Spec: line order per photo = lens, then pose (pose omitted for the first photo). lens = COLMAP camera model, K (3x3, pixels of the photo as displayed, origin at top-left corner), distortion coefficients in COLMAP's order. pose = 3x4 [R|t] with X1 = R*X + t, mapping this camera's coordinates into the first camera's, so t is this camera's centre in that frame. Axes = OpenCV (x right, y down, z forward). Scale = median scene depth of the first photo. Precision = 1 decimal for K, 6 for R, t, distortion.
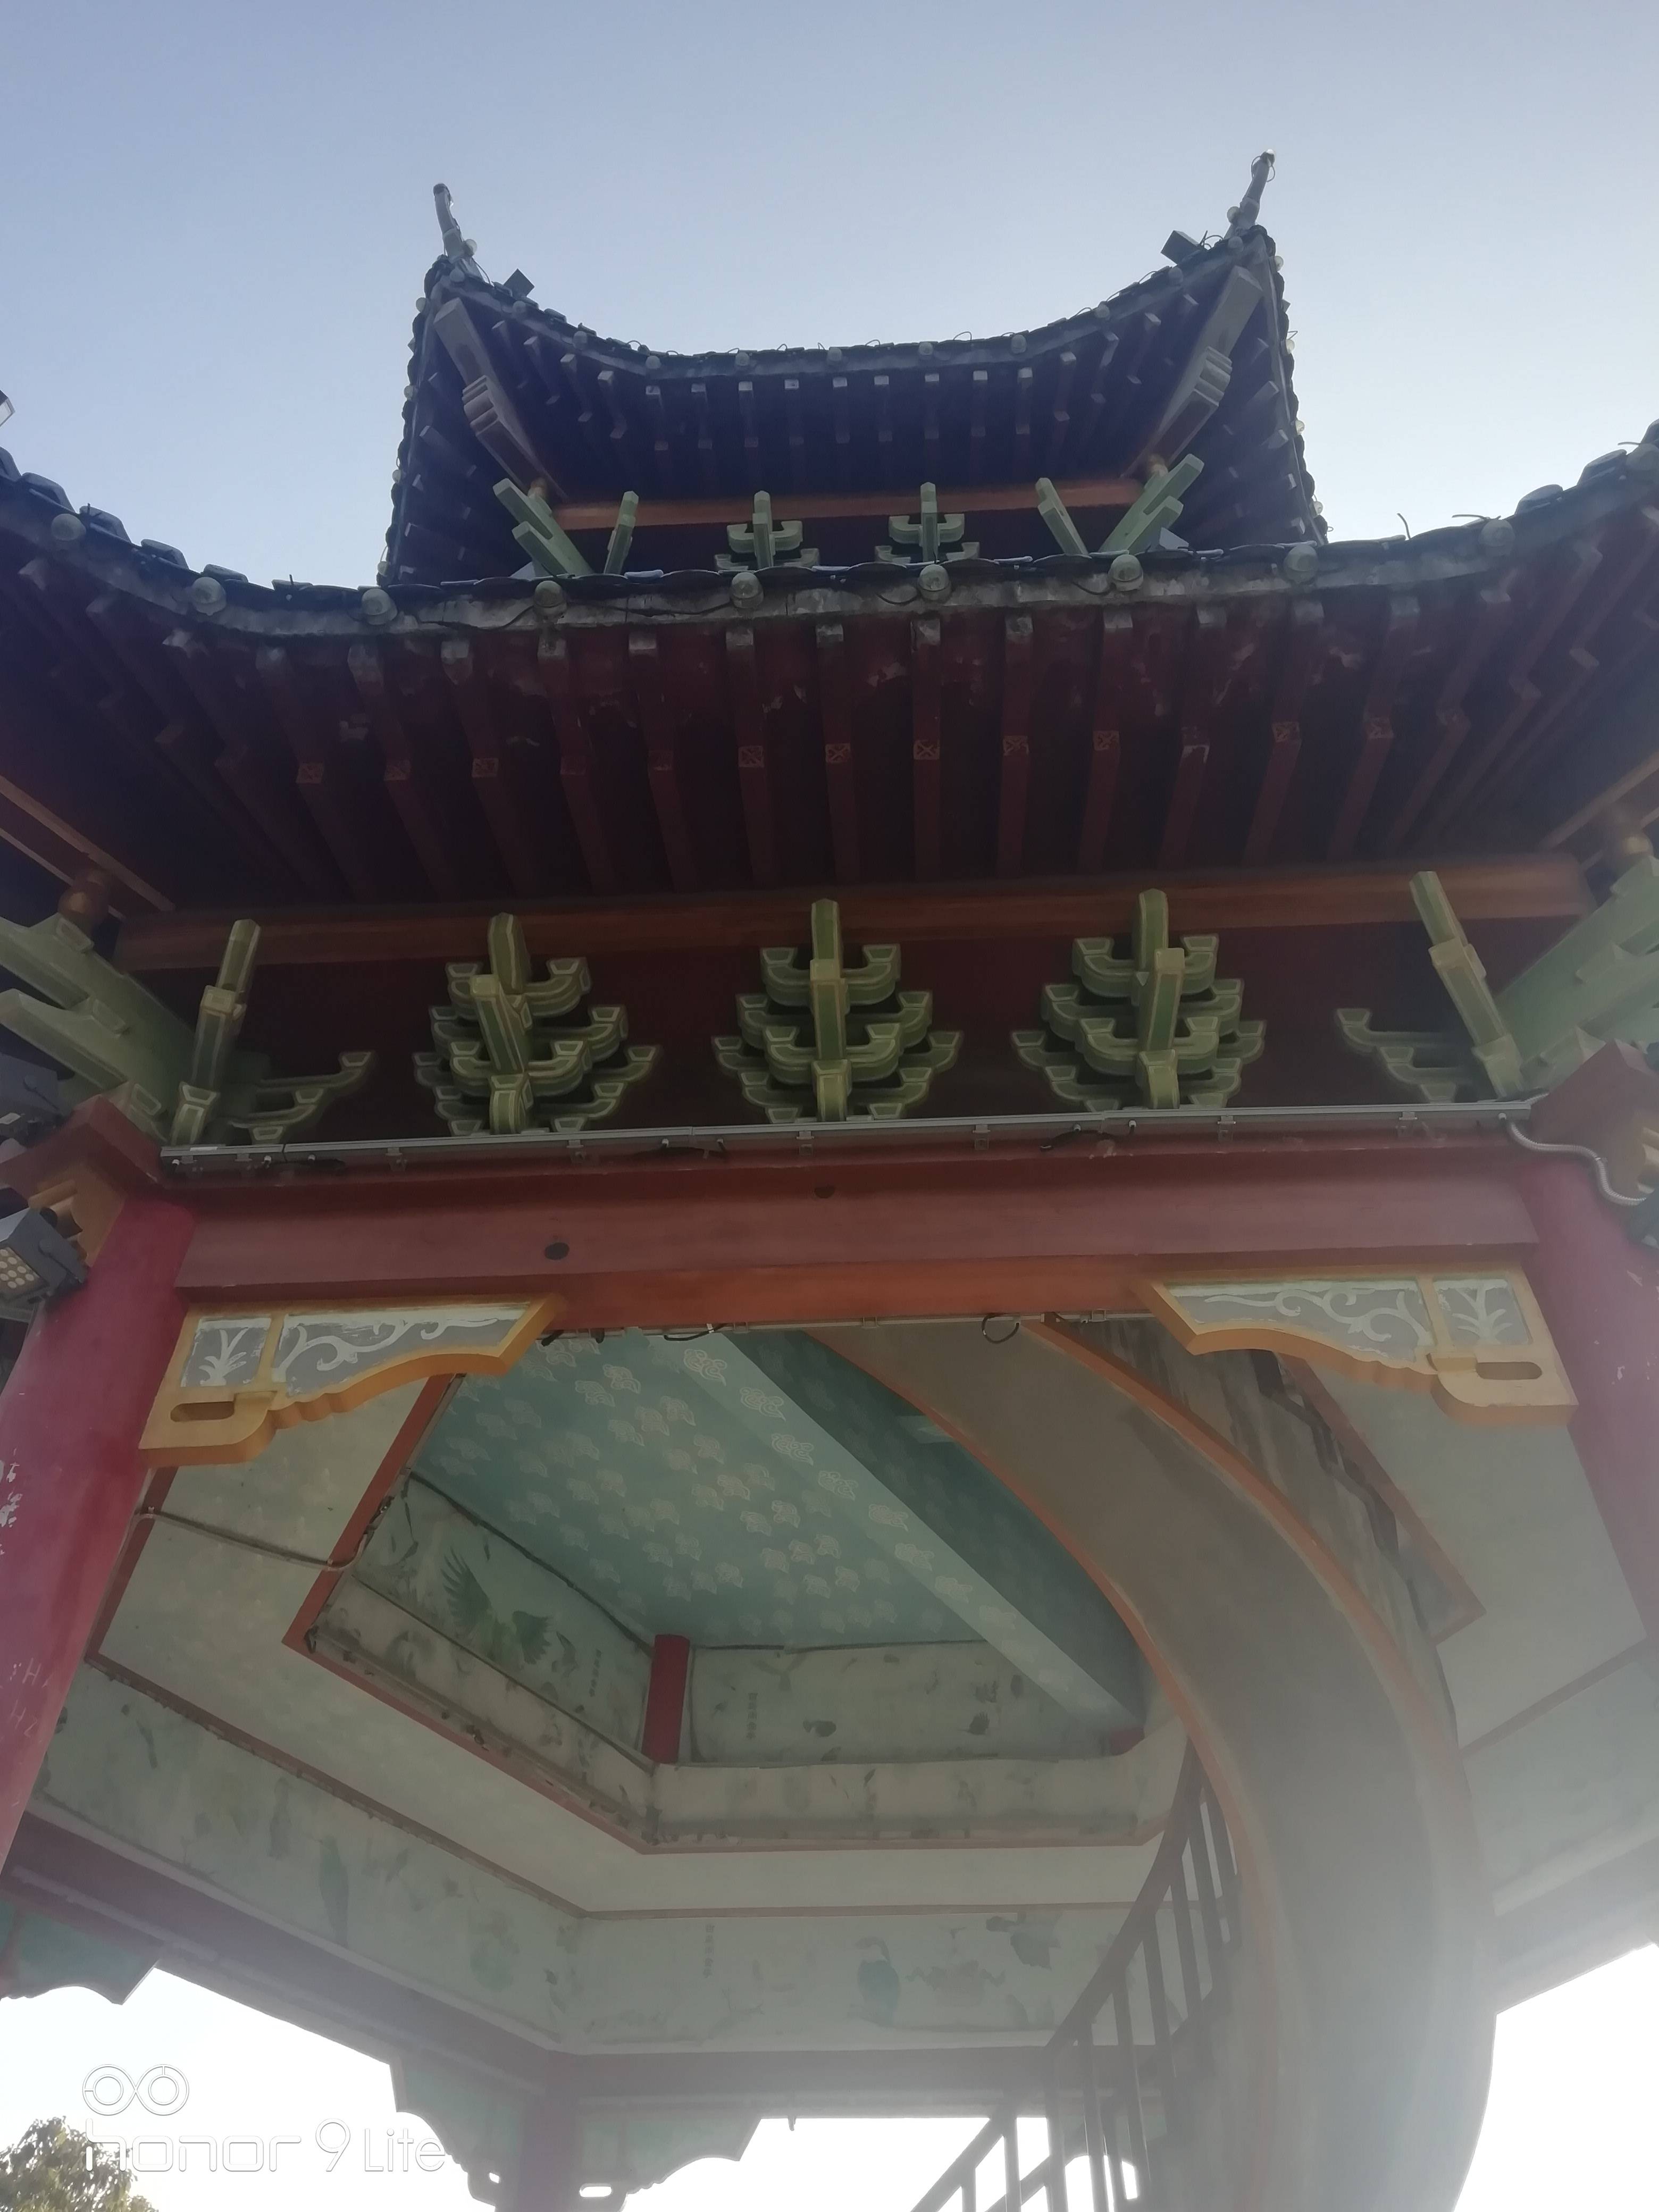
lens RADIAL K [[1485.5, 0, 902.7], [0, 1485.5, 1154.1], [0, 0, 1]] dist [0.013395, 0.001323]
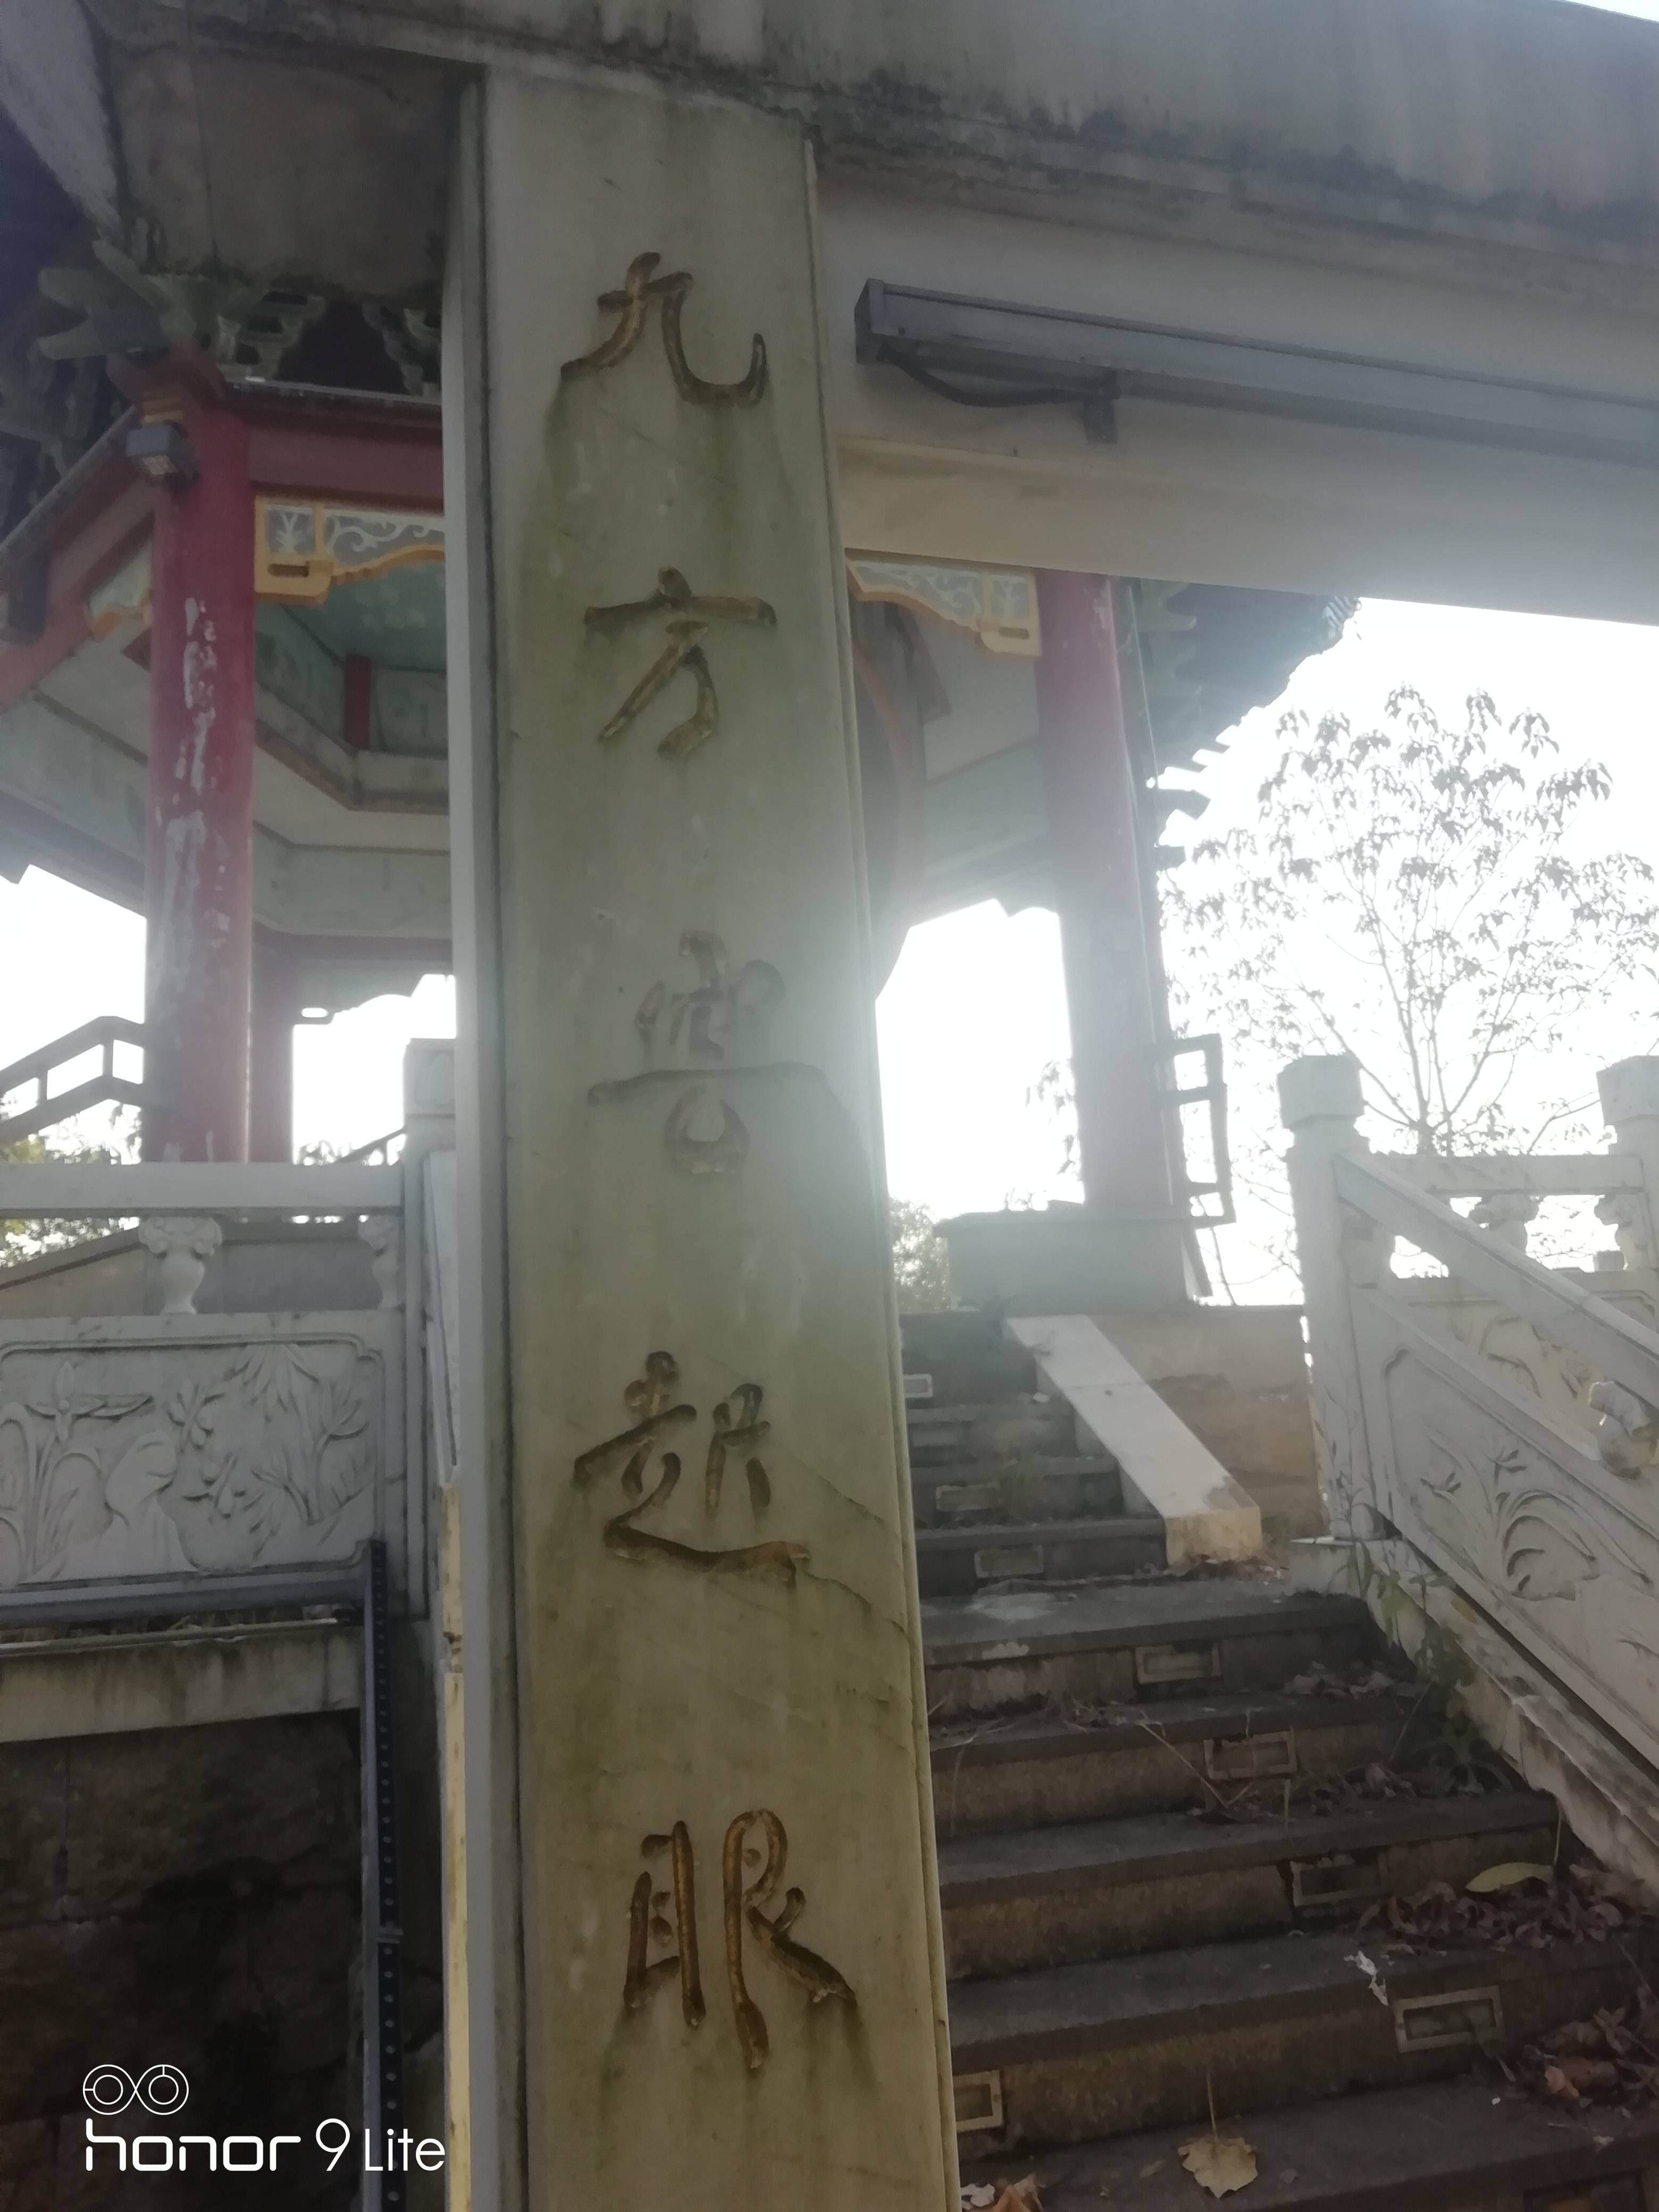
lens RADIAL K [[1638.0, 0, 838.1], [0, 1638.0, 1100.9], [0, 0, 1]] dist [0.032139, -0.031112]
pose [[0.942155, 0.004775, 0.335143, -0.485462], [-0.198039, 0.814630, 0.545123, -0.444781], [-0.270415, -0.579962, 0.768453, -0.866834]]
